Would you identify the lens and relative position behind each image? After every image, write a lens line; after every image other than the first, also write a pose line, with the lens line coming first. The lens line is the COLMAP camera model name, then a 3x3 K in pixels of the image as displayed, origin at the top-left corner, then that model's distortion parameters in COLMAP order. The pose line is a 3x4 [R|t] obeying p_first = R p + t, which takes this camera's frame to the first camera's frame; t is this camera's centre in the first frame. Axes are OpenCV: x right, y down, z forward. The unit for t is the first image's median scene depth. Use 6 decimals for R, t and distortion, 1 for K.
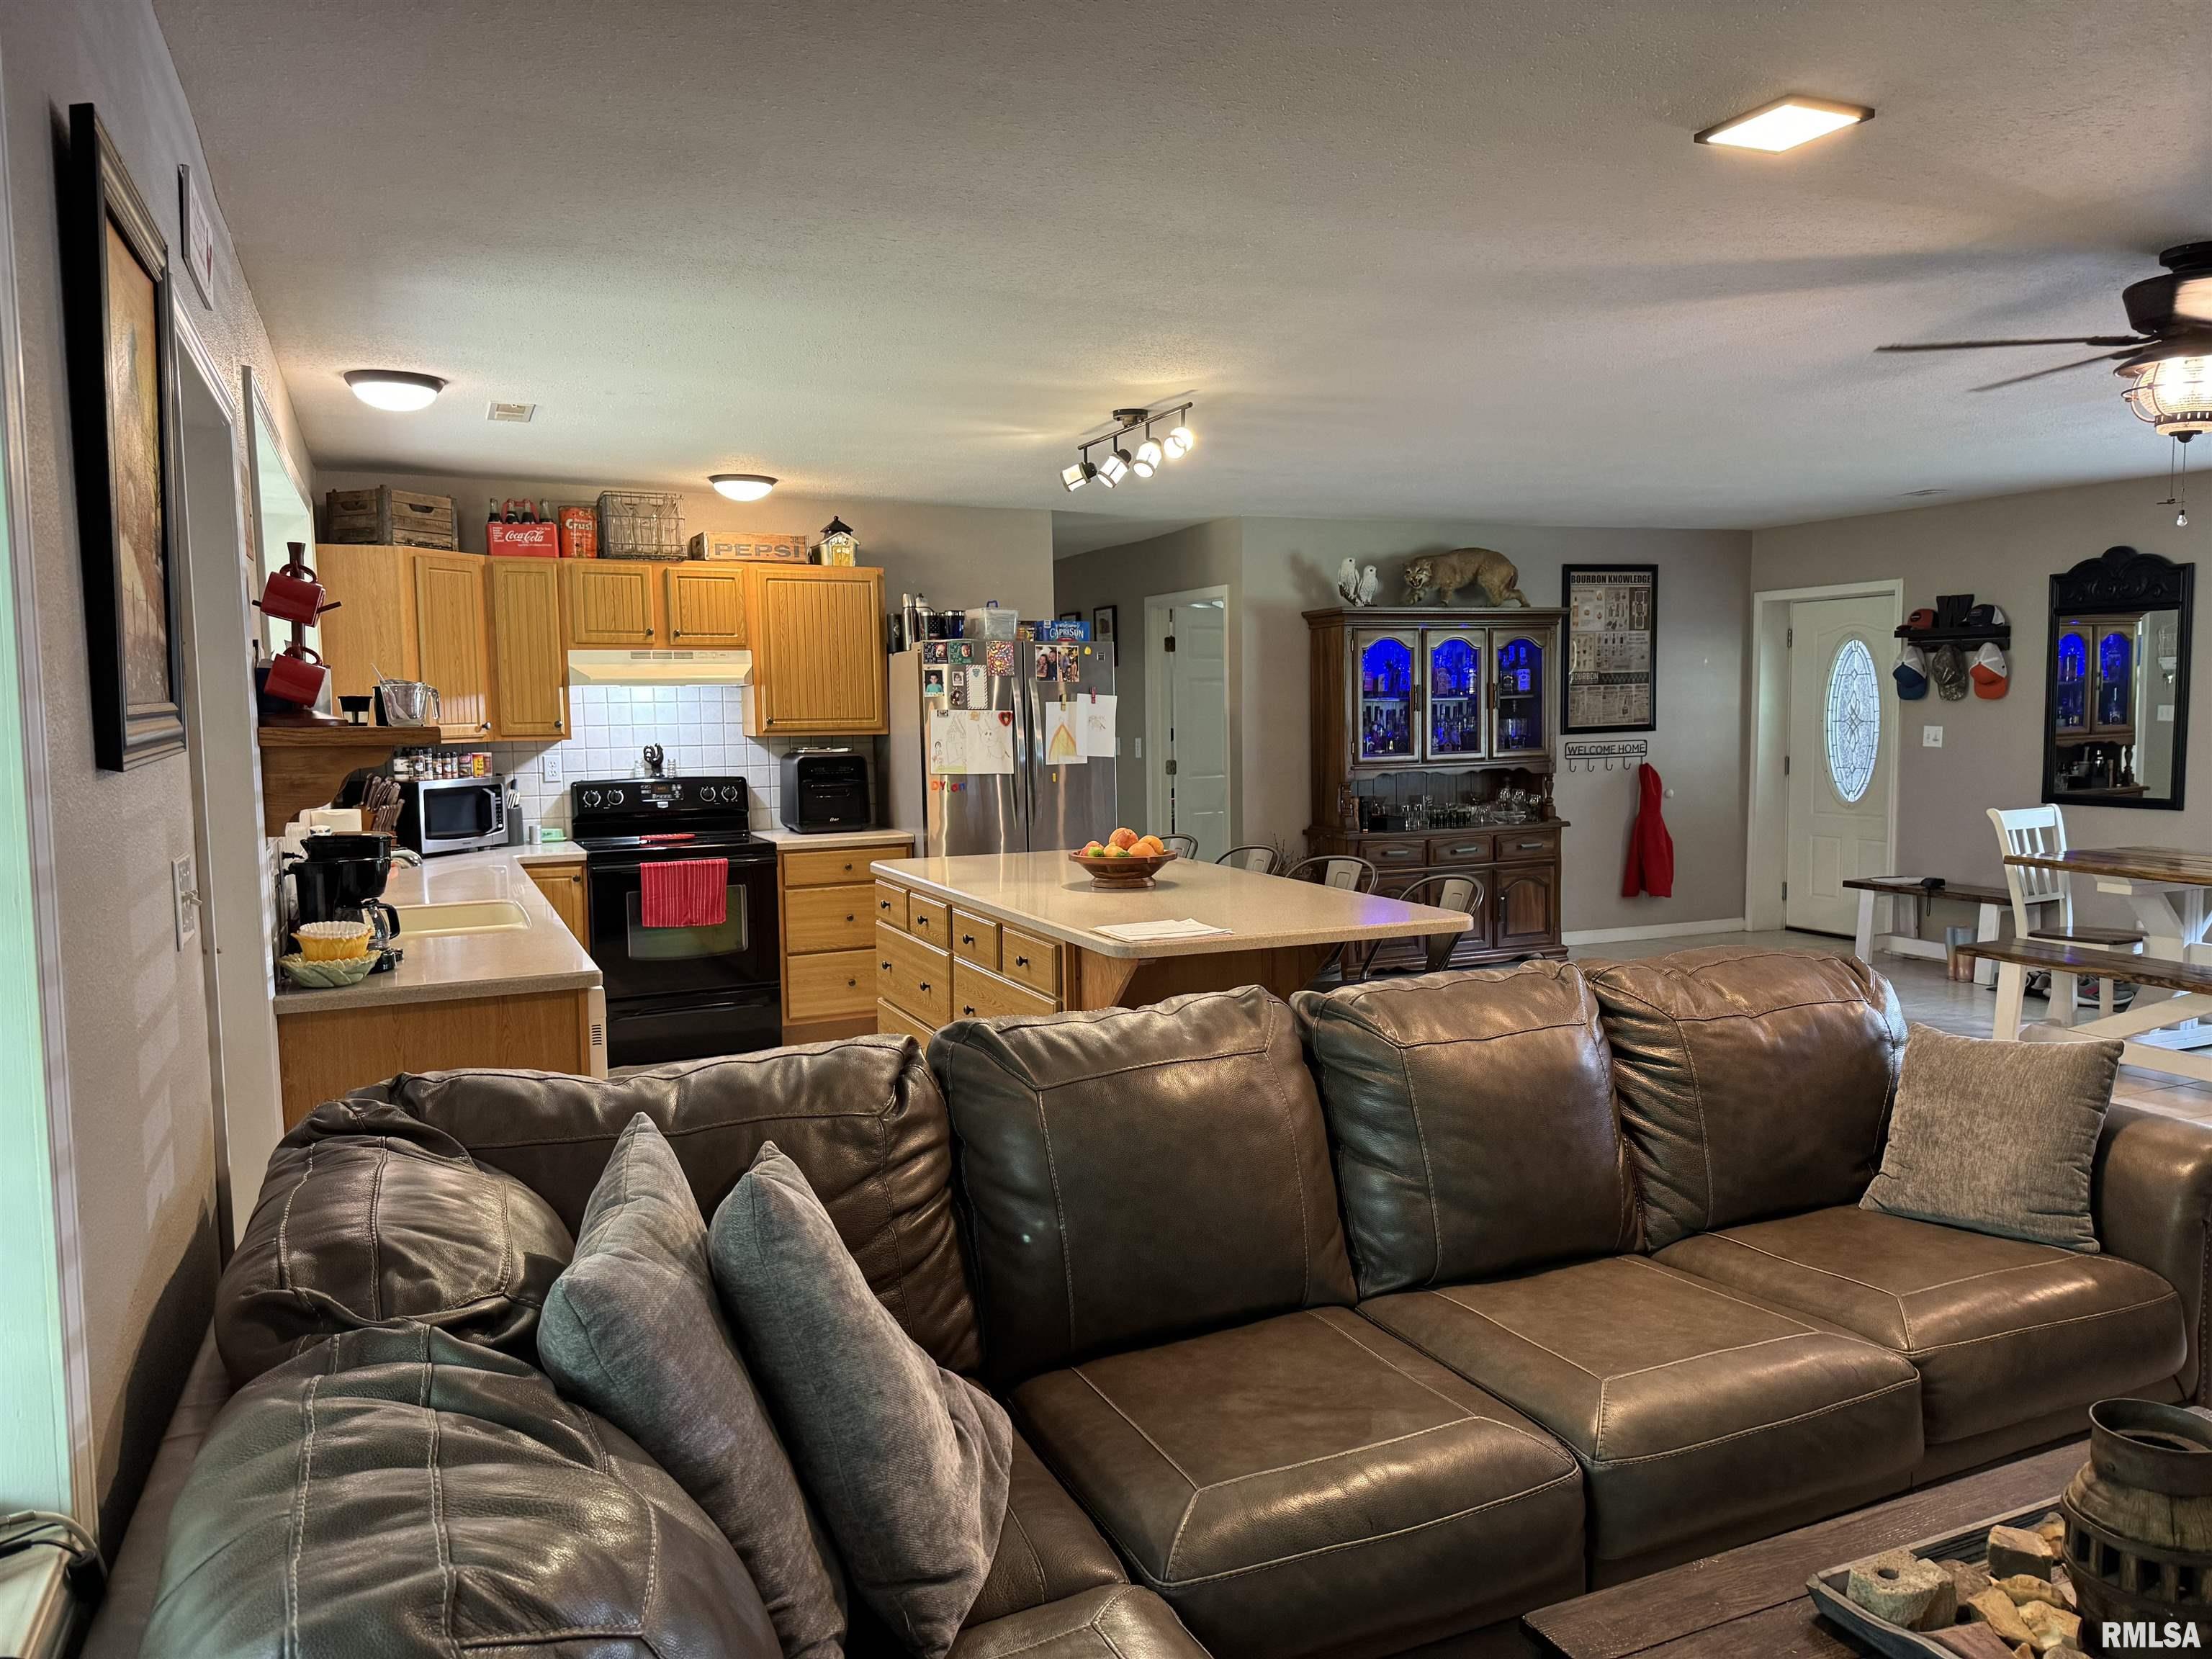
lens RADIAL K [[1563.6, 0, 1119.5], [0, 1563.6, 834.8], [0, 0, 1]] dist [0.074356, -0.060843]
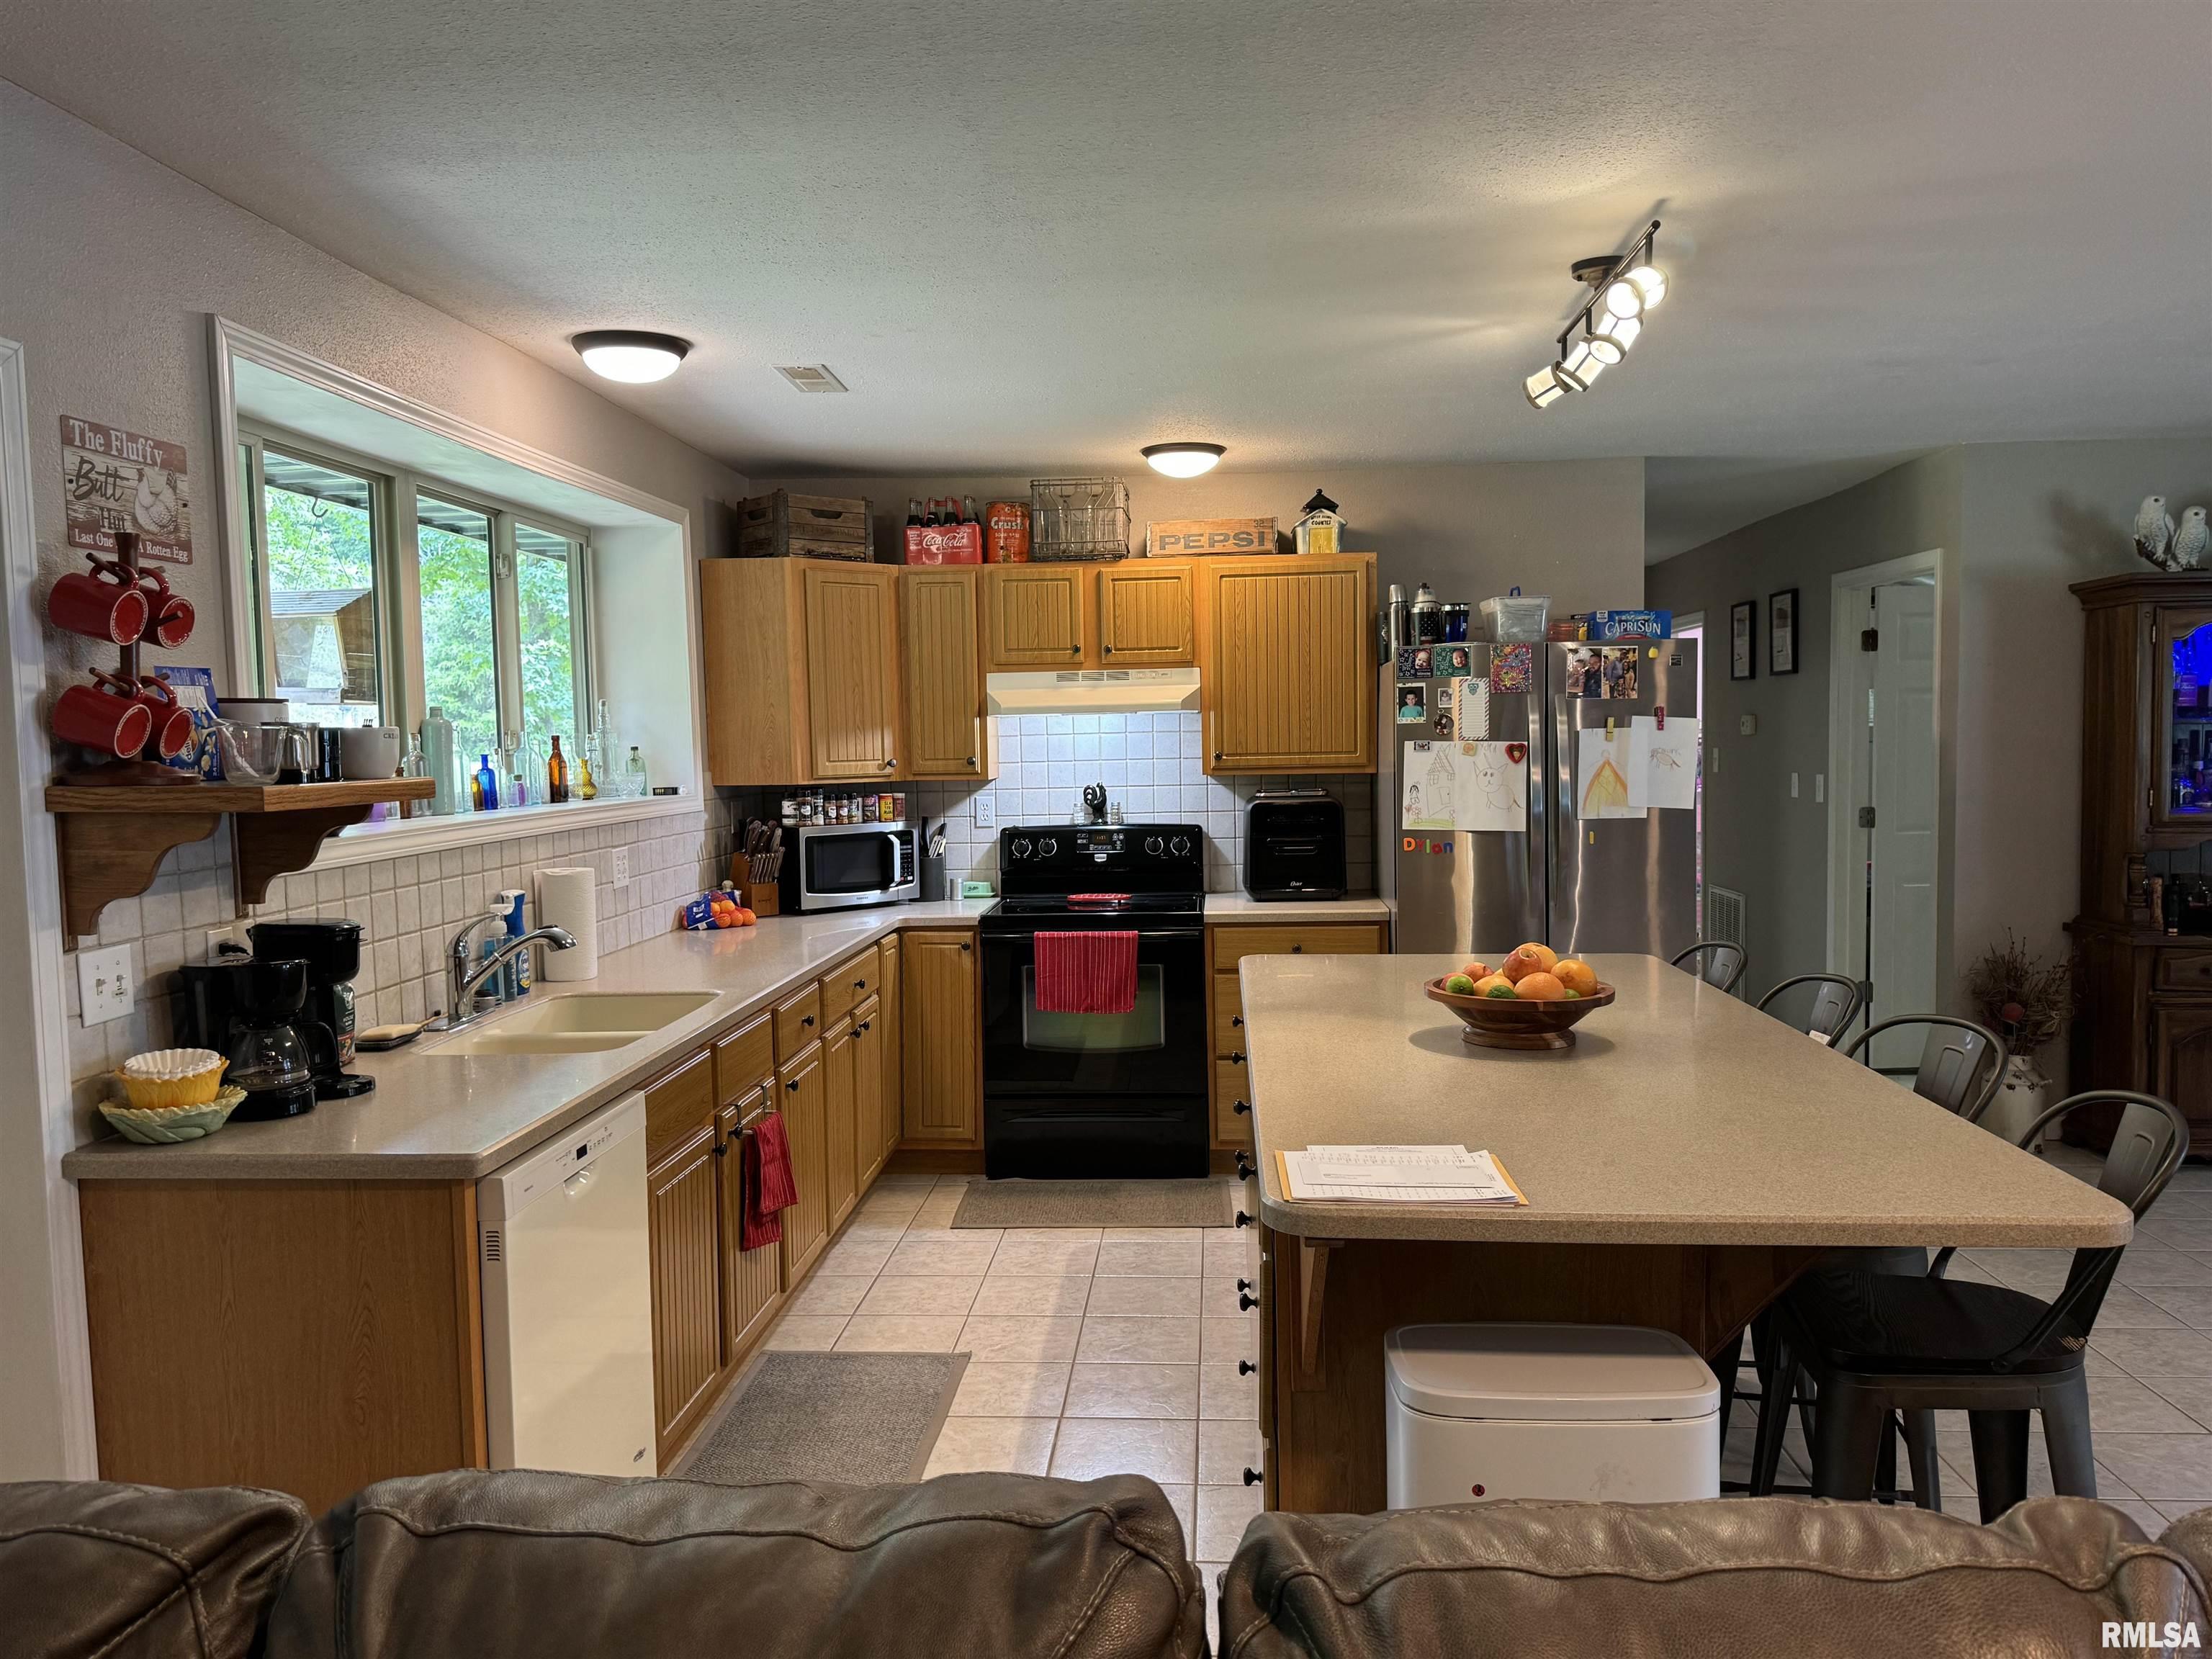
lens RADIAL K [[1600.1, 0, 1086.1], [0, 1600.1, 845.2], [0, 0, 1]] dist [0.085651, -0.107033]
pose [[0.872580, 0.031173, -0.487476, 0.114675], [-0.034663, 0.999397, 0.001864, -0.027704], [0.487240, 0.015270, 0.873135, 0.273656]]
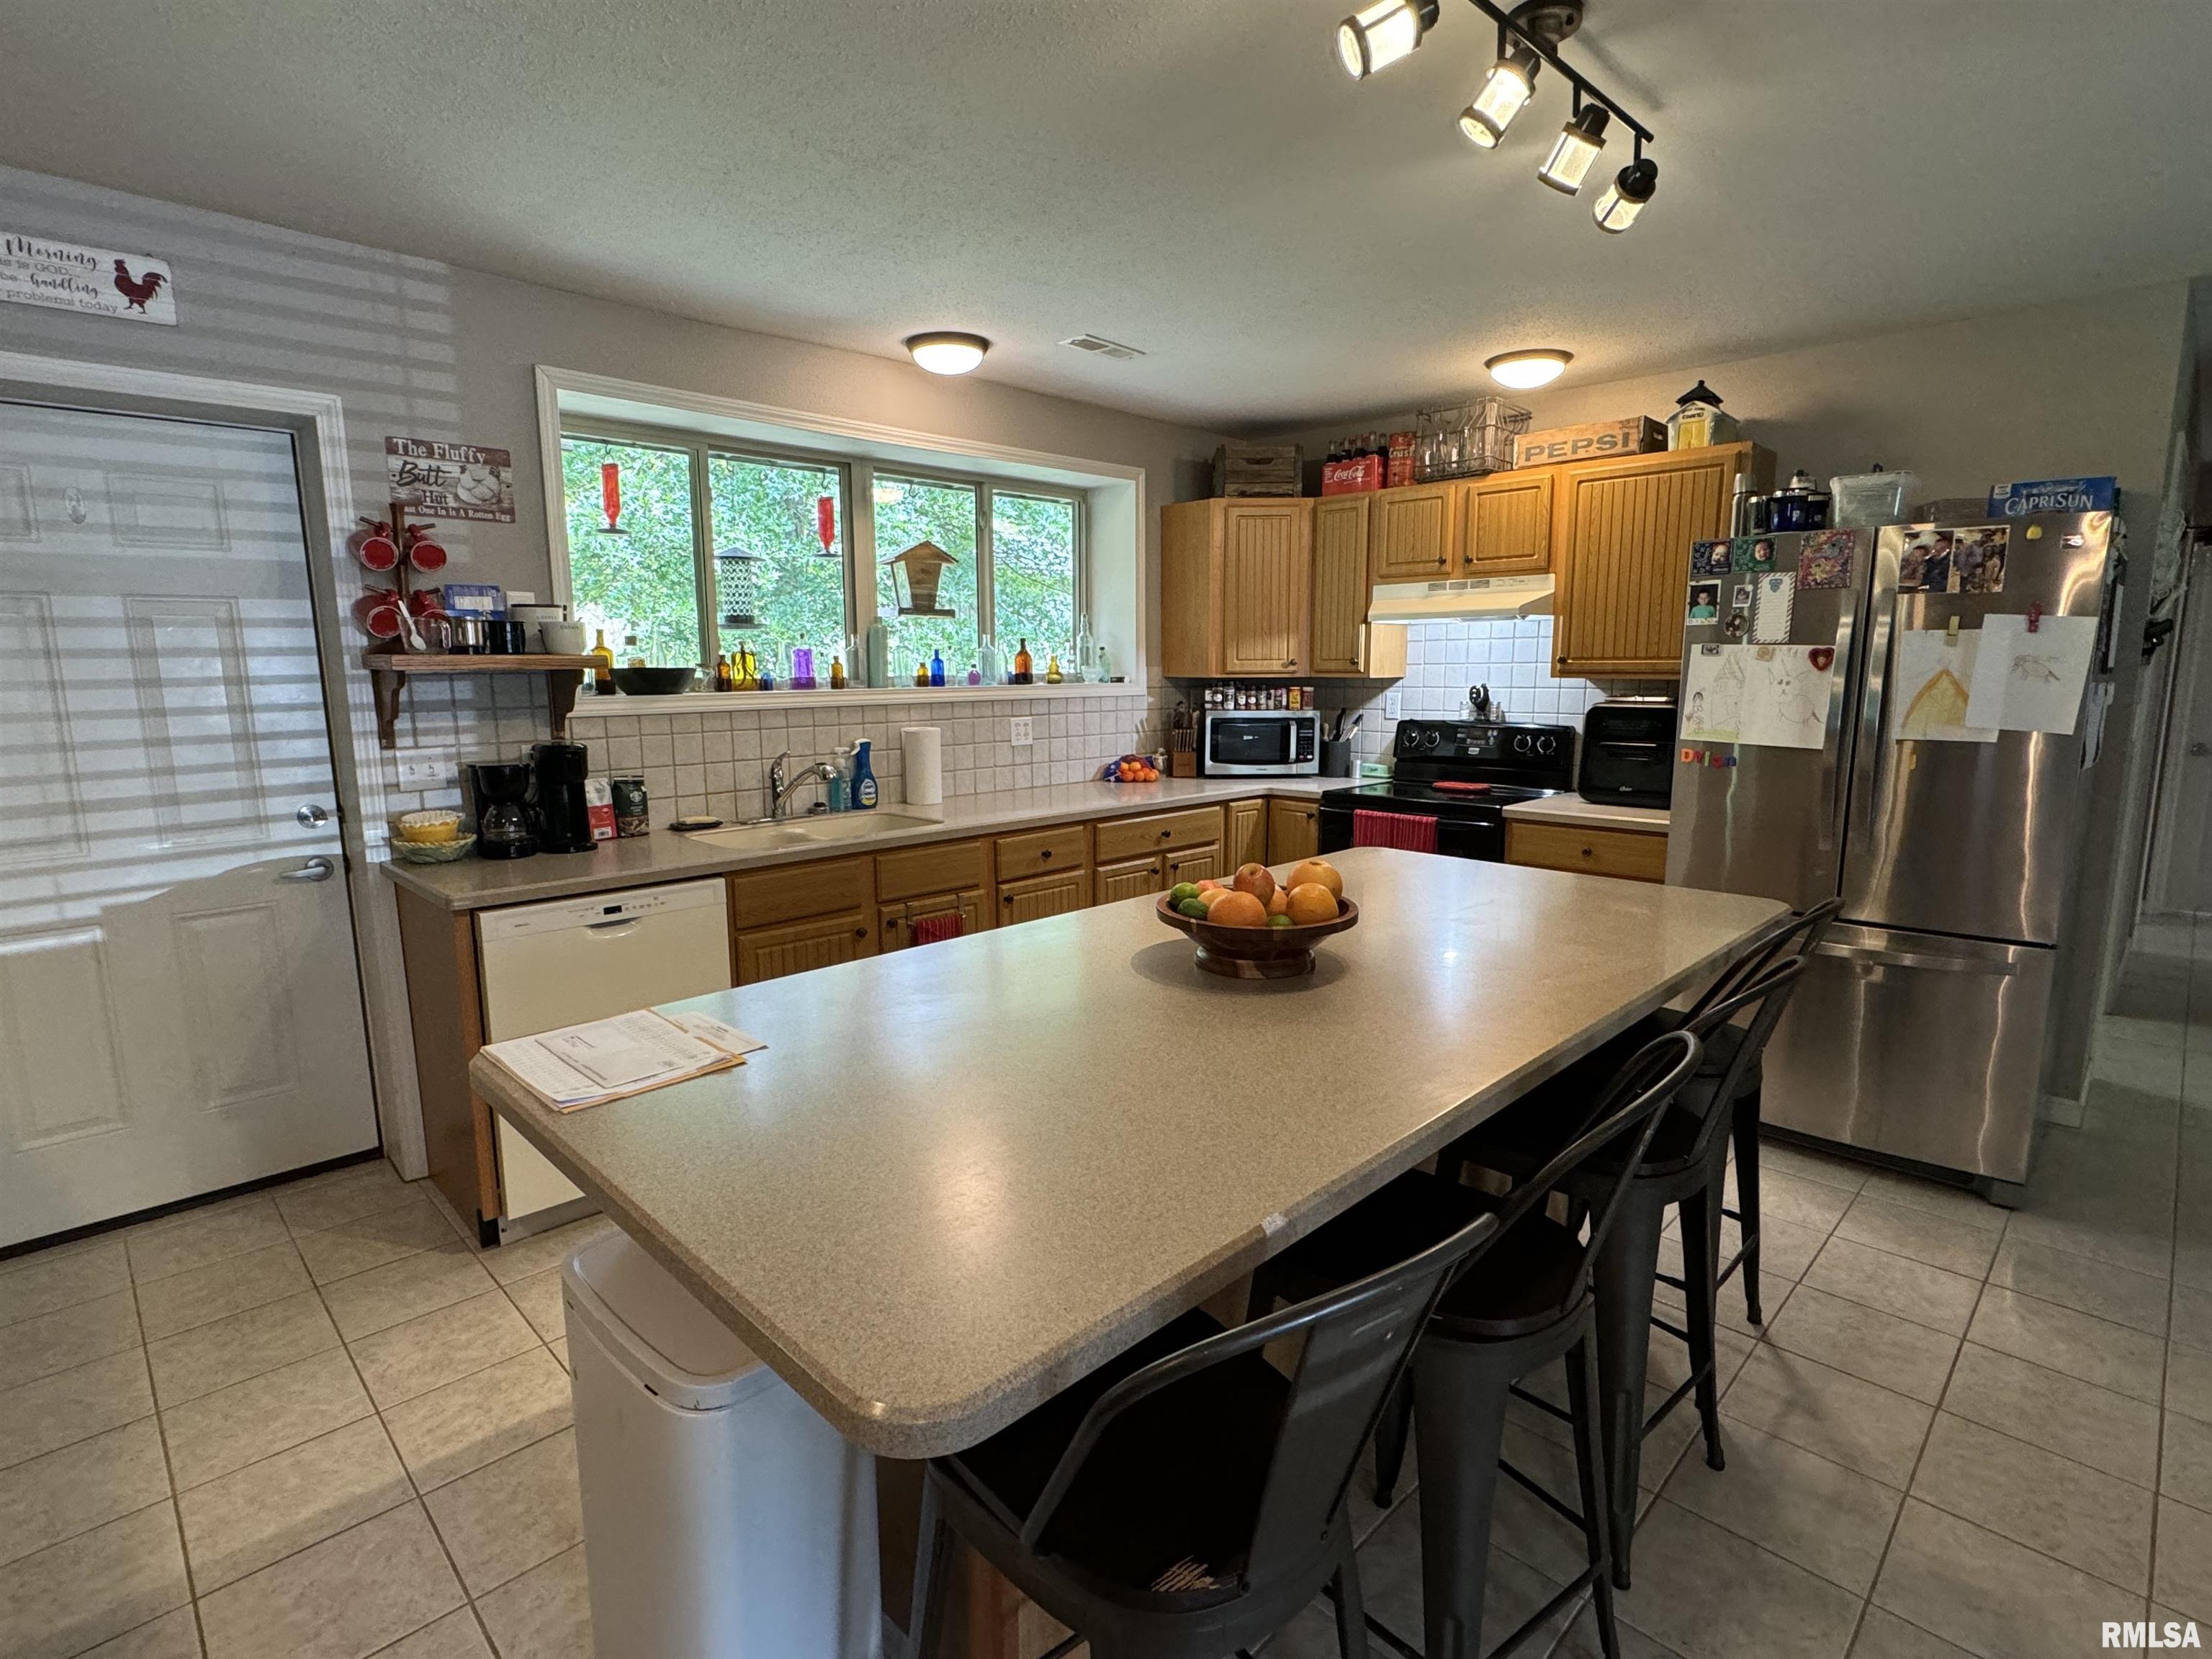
lens RADIAL K [[1073.6, 0, 1098.0], [0, 1073.6, 833.7], [0, 0, 1]] dist [-0.007960, 0.003055]
pose [[0.338157, 0.160283, -0.927340, 0.233174], [-0.078911, 0.986748, 0.141776, -0.044385], [0.937775, 0.025235, 0.346324, 0.596640]]
